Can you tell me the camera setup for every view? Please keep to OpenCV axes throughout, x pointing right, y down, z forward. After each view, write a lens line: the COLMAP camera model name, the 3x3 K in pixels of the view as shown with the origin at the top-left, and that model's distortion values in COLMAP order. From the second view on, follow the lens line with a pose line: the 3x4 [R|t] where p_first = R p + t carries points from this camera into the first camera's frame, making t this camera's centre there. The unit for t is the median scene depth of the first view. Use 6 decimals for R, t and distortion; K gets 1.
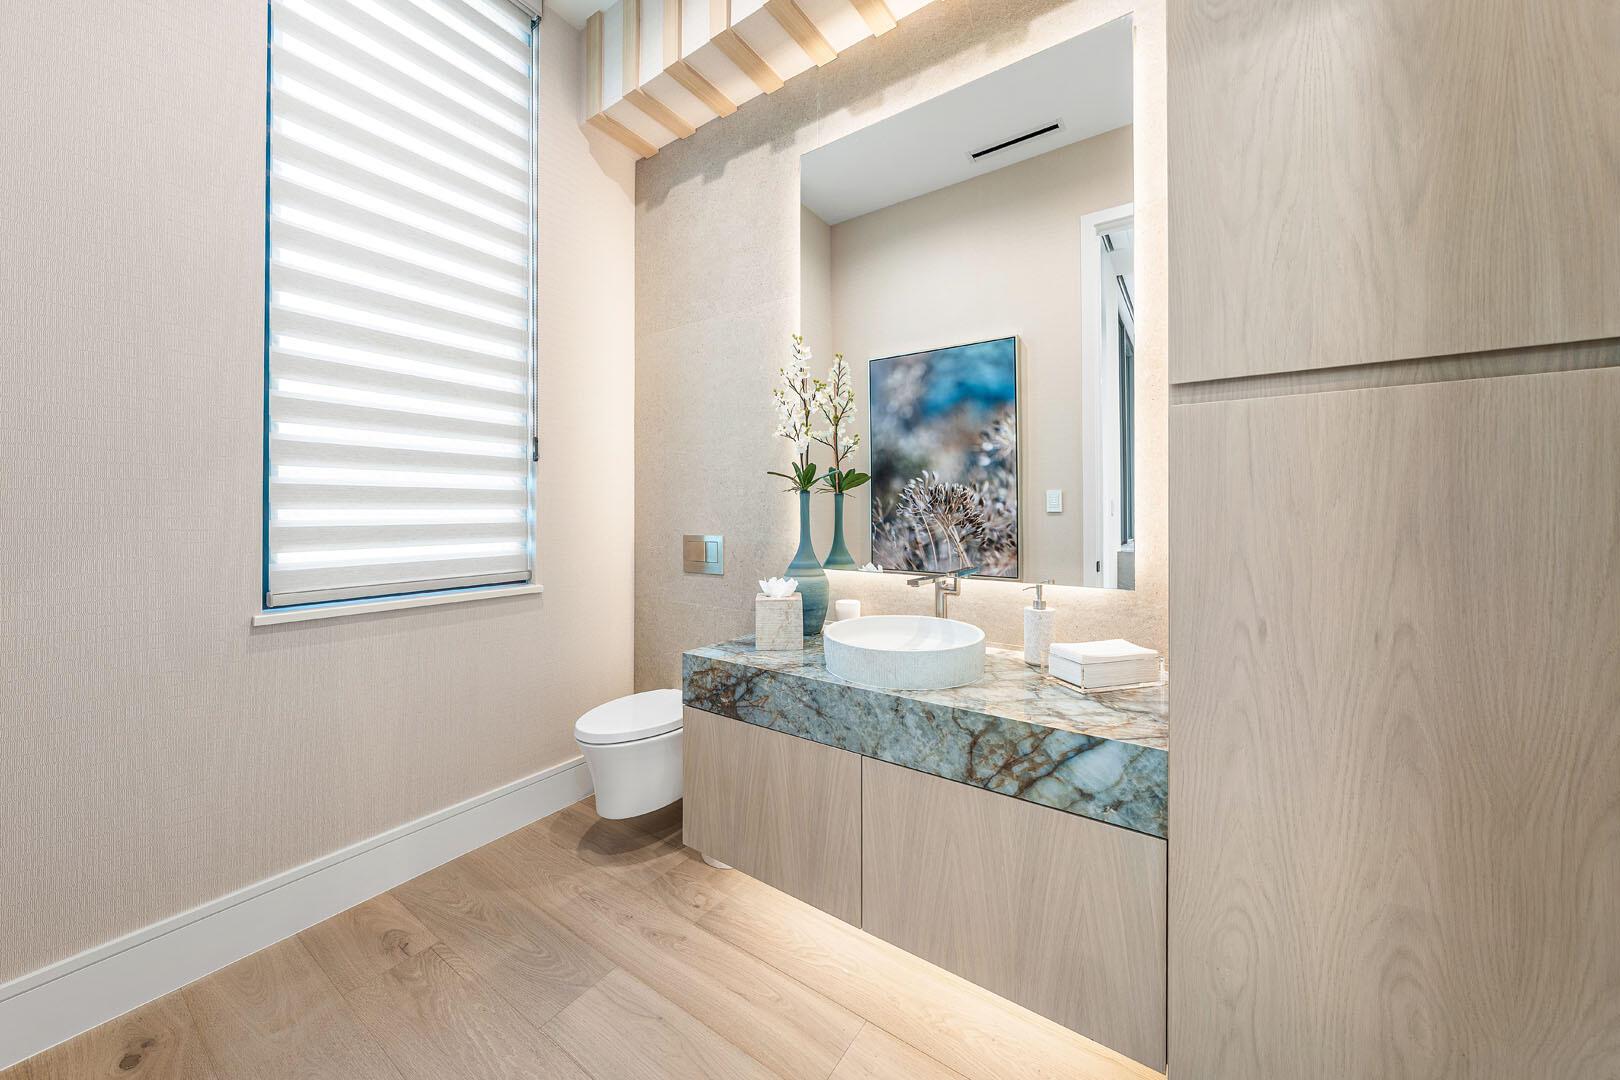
lens RADIAL K [[571.7, 0, 811.2], [0, 571.7, 535.1], [0, 0, 1]] dist [-0.006207, -0.000031]
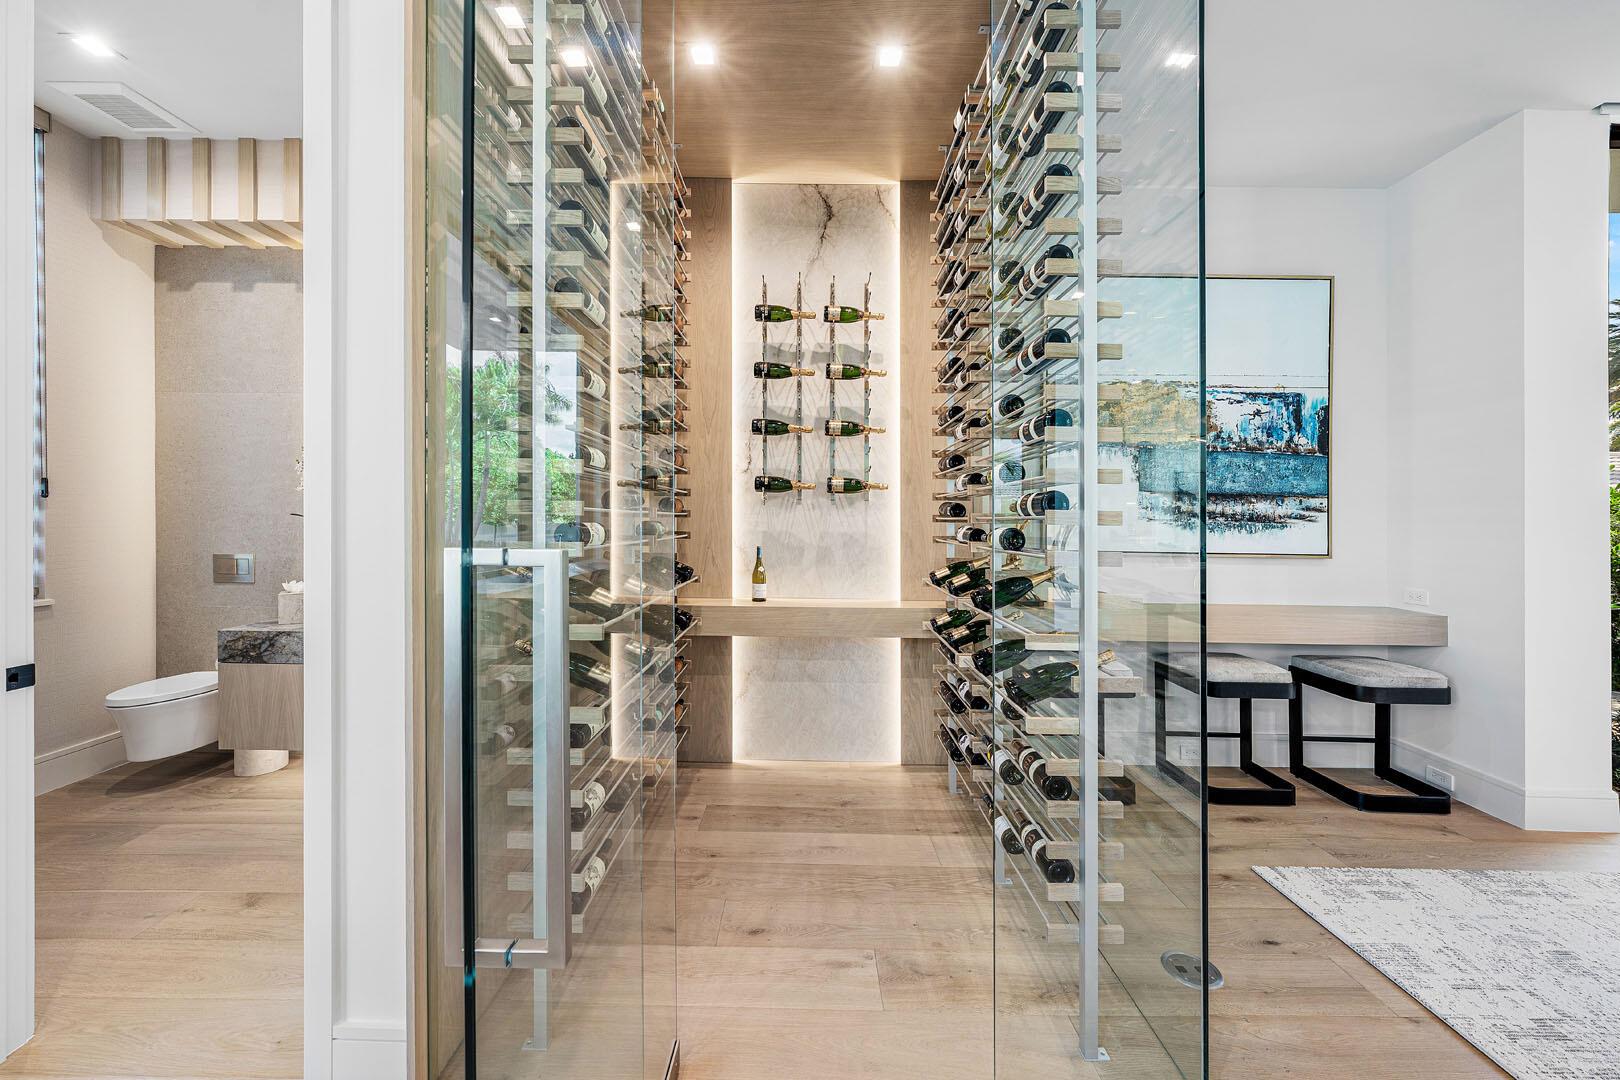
lens RADIAL K [[571.7, 0, 811.2], [0, 571.7, 535.1], [0, 0, 1]] dist [-0.006207, -0.000031]
pose [[0.819889, -0.006201, 0.572489, 0.185180], [0.006893, 0.999976, 0.000960, -0.042181], [-0.572481, 0.003158, 0.819912, -1.011606]]
